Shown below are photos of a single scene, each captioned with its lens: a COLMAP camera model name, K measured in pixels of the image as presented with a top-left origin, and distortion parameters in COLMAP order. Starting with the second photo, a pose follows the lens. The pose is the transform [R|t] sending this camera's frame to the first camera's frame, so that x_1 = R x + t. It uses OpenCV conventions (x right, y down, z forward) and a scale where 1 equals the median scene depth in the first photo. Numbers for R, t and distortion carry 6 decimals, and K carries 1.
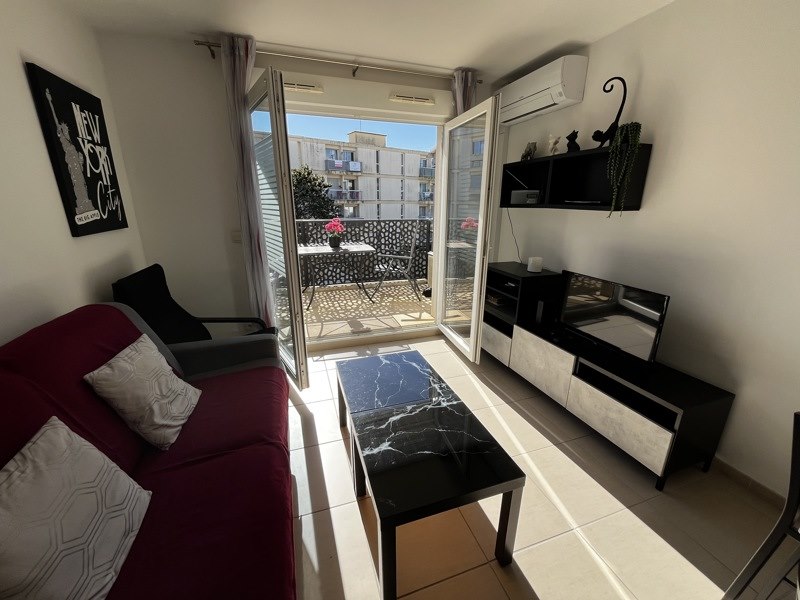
lens RADIAL K [[322.0, 0, 400.4], [0, 322.0, 299.7], [0, 0, 1]] dist [-0.000105, -0.000156]
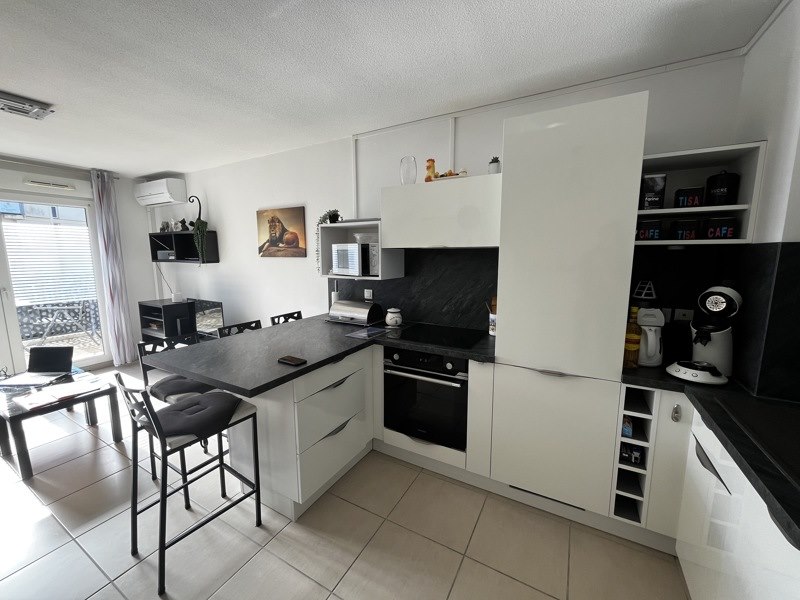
lens RADIAL K [[322.0, 0, 400.3], [0, 322.0, 297.9], [0, 0, 1]] dist [-0.000105, -0.000156]
pose [[0.740335, -0.098673, 0.664957, 0.206504], [0.198563, 0.977131, -0.076075, 0.249590], [-0.642244, 0.188357, 0.742997, -0.938524]]
